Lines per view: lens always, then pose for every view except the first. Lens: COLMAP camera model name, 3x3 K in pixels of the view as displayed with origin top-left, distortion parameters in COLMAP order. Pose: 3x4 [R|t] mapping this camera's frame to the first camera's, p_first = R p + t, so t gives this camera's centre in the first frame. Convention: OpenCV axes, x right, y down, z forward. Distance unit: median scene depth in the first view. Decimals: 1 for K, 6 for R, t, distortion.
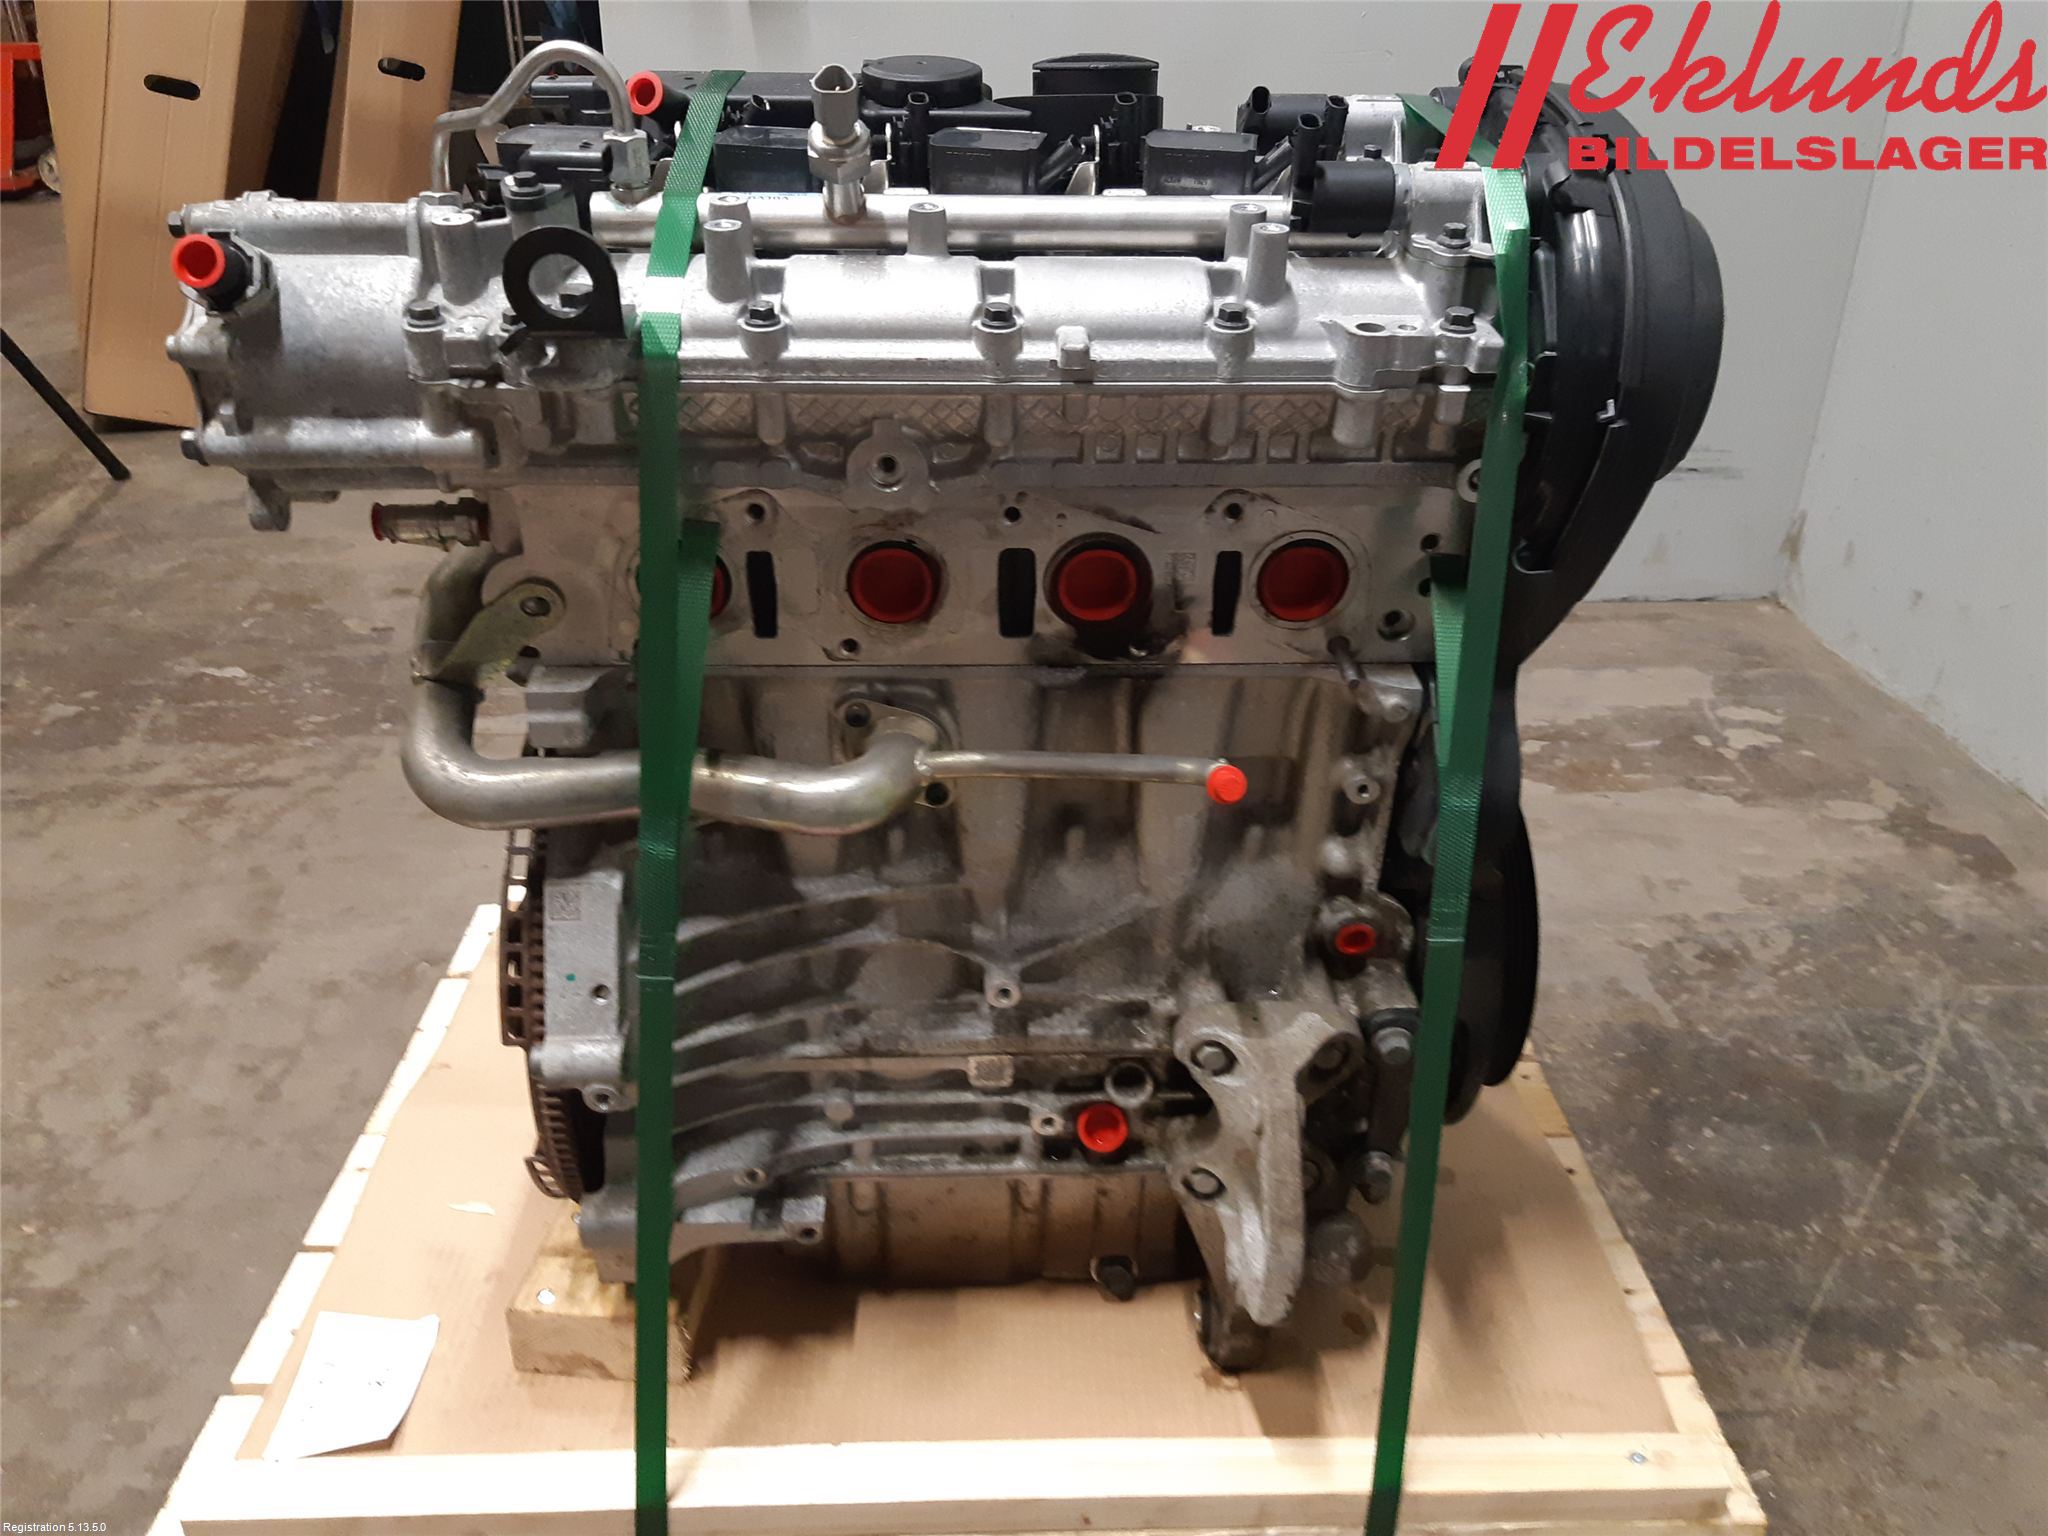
lens RADIAL K [[1568.8, 0, 1024.0], [0, 1568.8, 768.0], [0, 0, 1]] dist [-0.009885, -0.008637]
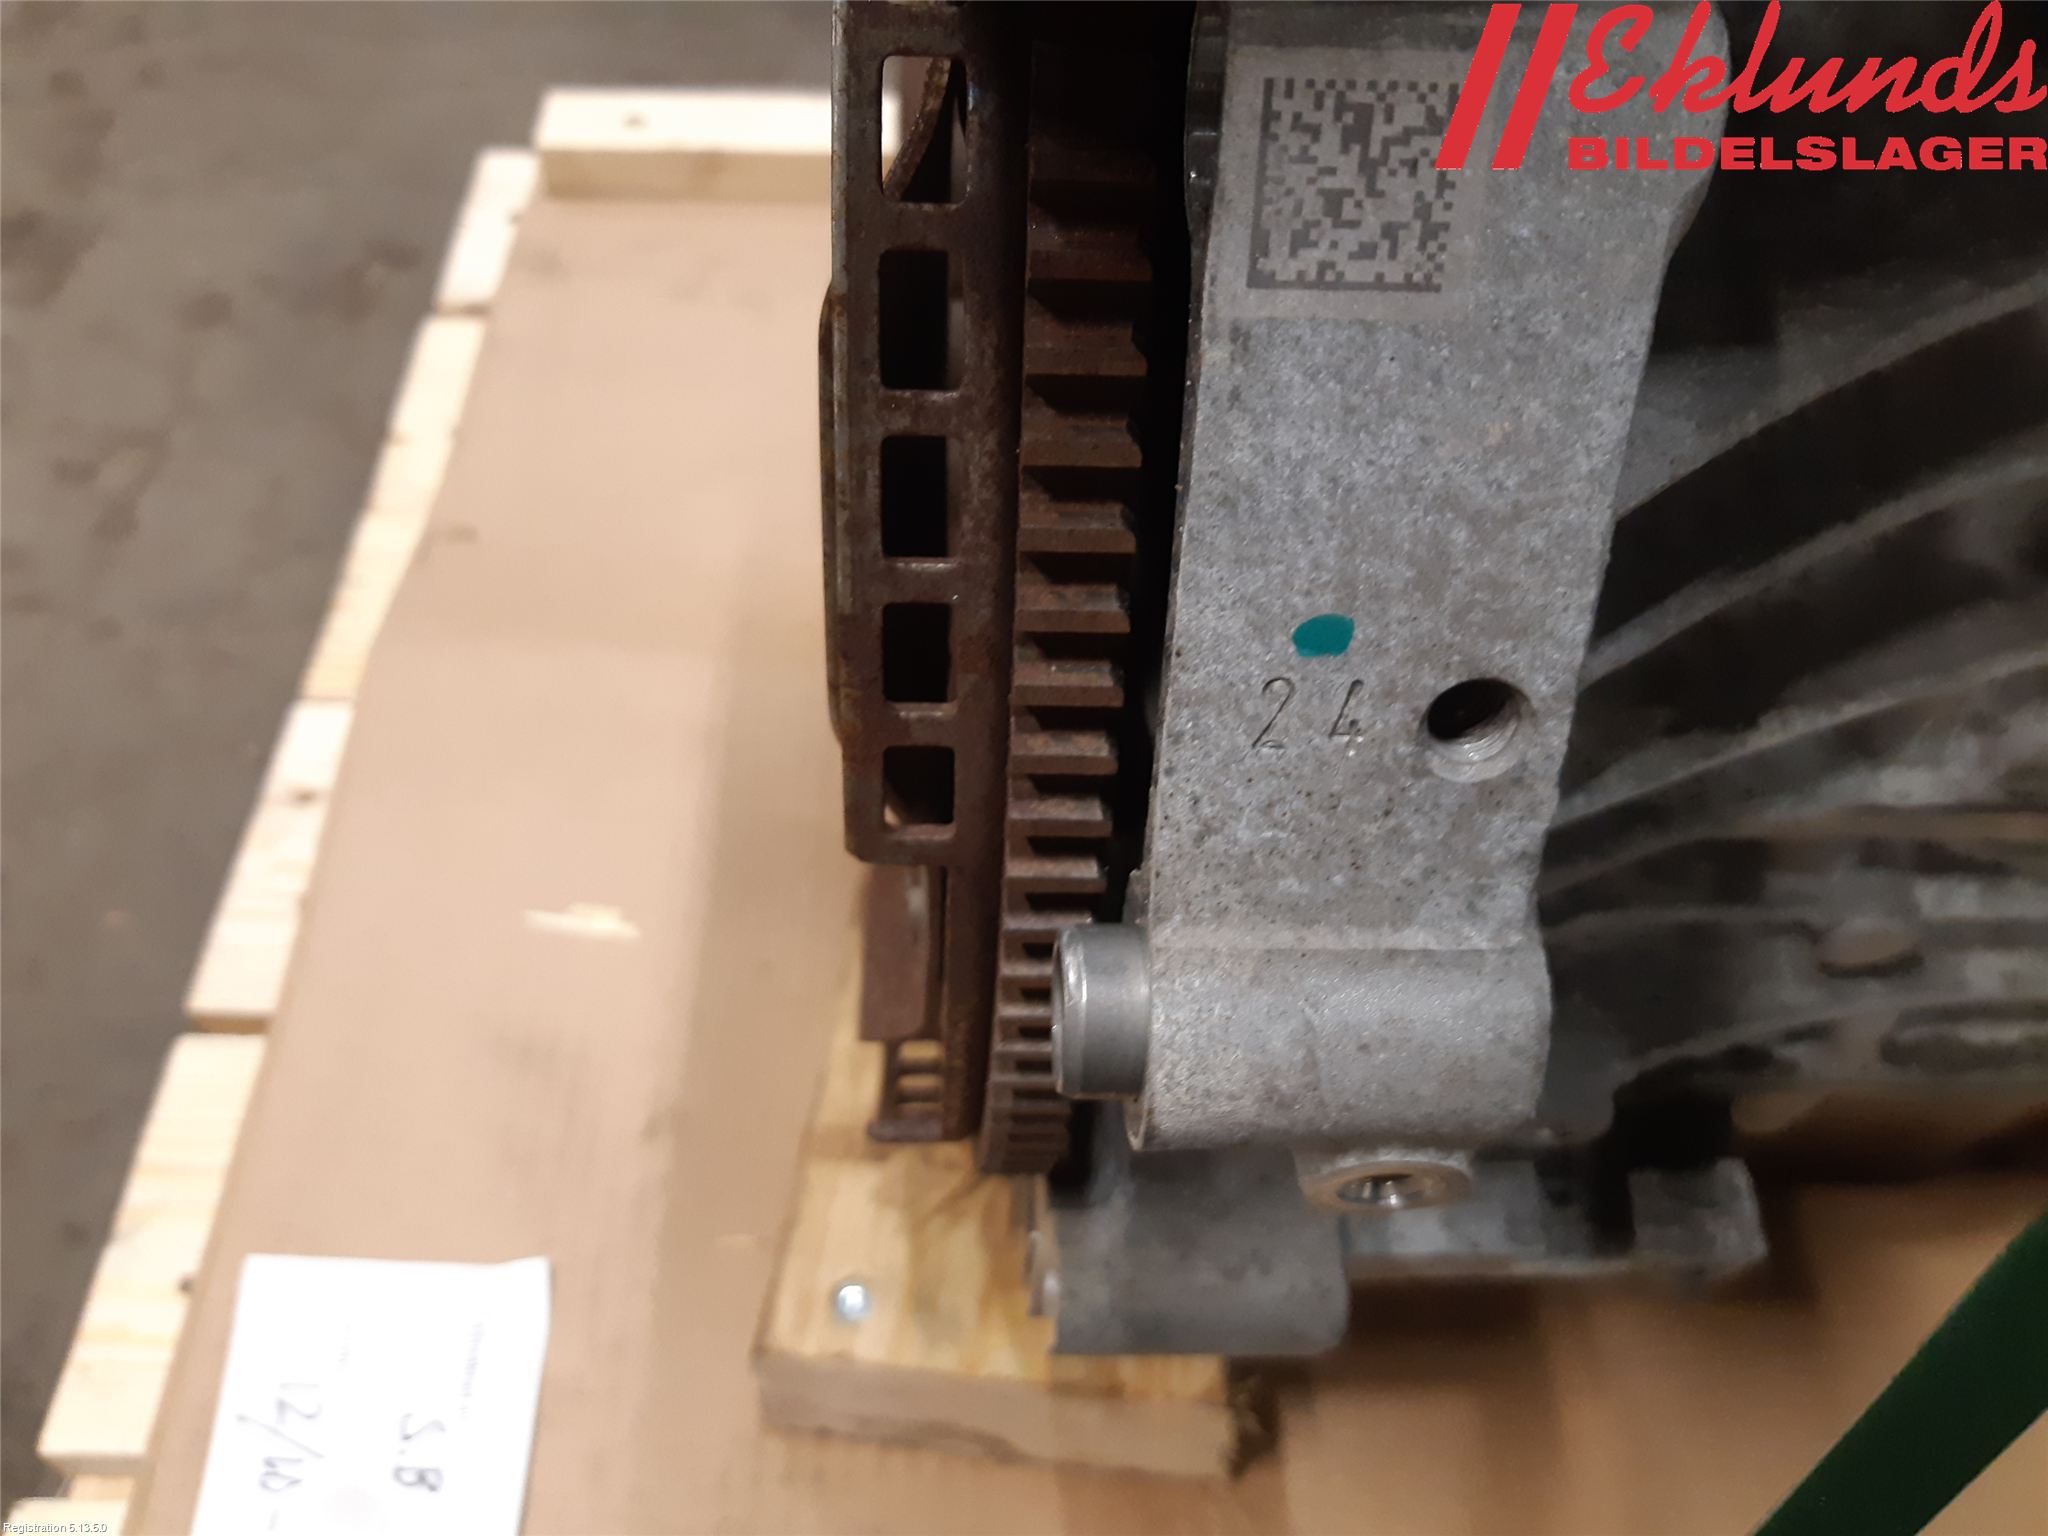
lens RADIAL K [[1568.8, 0, 1024.0], [0, 1568.8, 768.0], [0, 0, 1]] dist [-0.009885, -0.008637]
pose [[0.999073, 0.034321, 0.025975, -0.263308], [-0.042155, 0.902148, 0.429362, 0.060989], [-0.008697, -0.430059, 0.902759, 0.680792]]
